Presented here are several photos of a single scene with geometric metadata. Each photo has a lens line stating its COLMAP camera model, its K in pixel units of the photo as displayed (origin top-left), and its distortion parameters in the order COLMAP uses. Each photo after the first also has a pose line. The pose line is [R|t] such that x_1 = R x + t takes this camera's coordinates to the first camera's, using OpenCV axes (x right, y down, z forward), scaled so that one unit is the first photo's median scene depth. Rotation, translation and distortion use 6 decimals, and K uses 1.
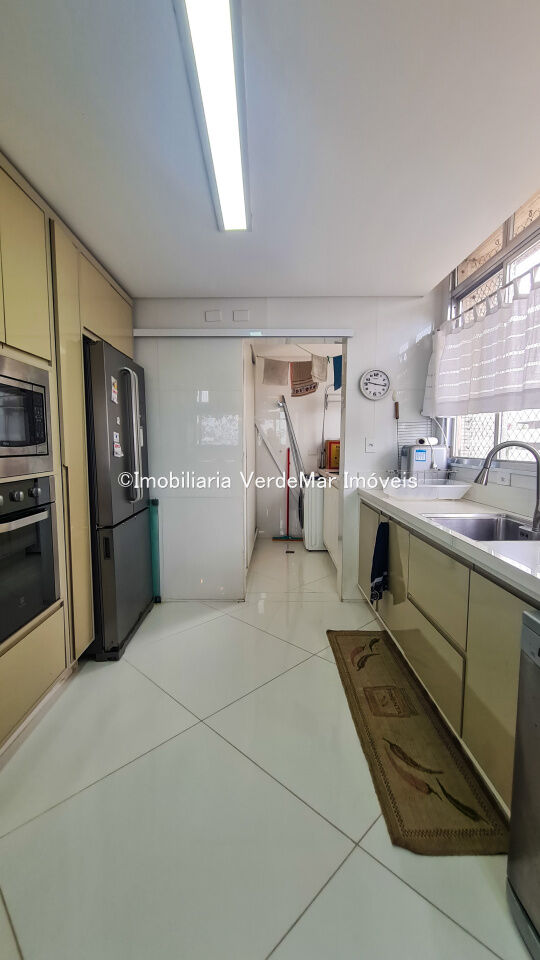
lens RADIAL K [[415.9, 0, 269.2], [0, 415.9, 484.8], [0, 0, 1]] dist [0.000181, -0.001287]
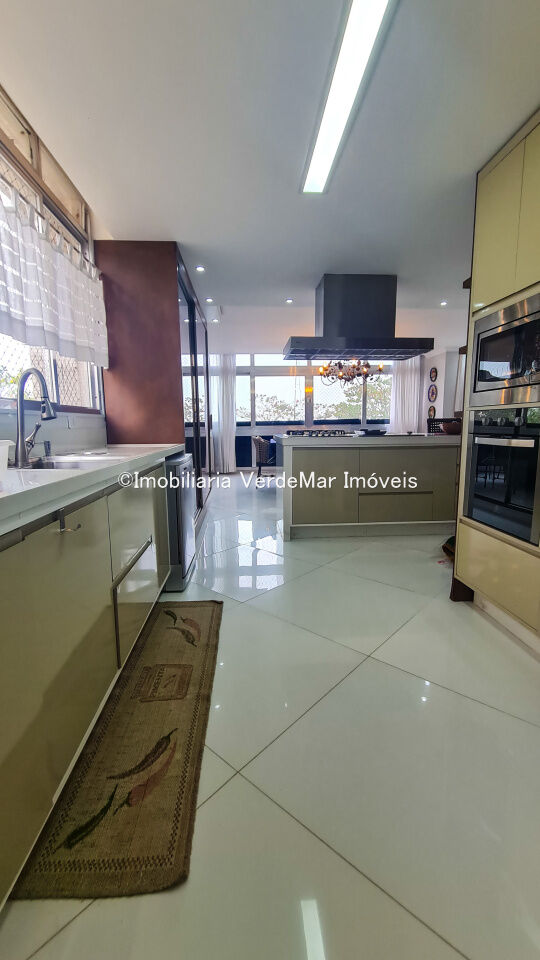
lens RADIAL K [[415.9, 0, 266.0], [0, 415.9, 478.4], [0, 0, 1]] dist [0.000181, -0.001287]
pose [[-0.999007, 0.010676, -0.043265, 0.113603], [0.000904, 0.975532, 0.219854, -0.063026], [0.044554, 0.219597, -0.974573, 1.721940]]
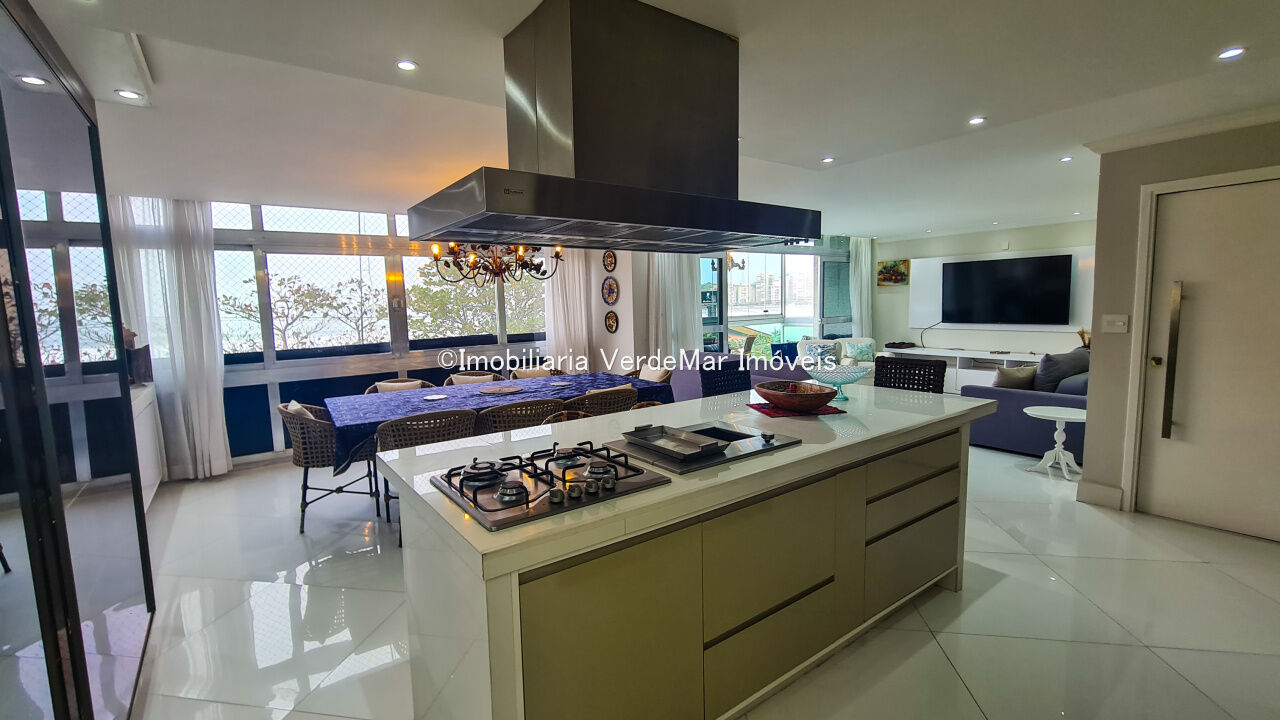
lens RADIAL K [[554.6, 0, 637.3], [0, 554.6, 359.8], [0, 0, 1]] dist [0.000181, -0.001287]
pose [[-0.811352, 0.076595, -0.579518, 0.161535], [-0.032126, 0.984038, 0.175037, -0.158025], [0.583675, 0.160634, -0.795940, 0.551128]]
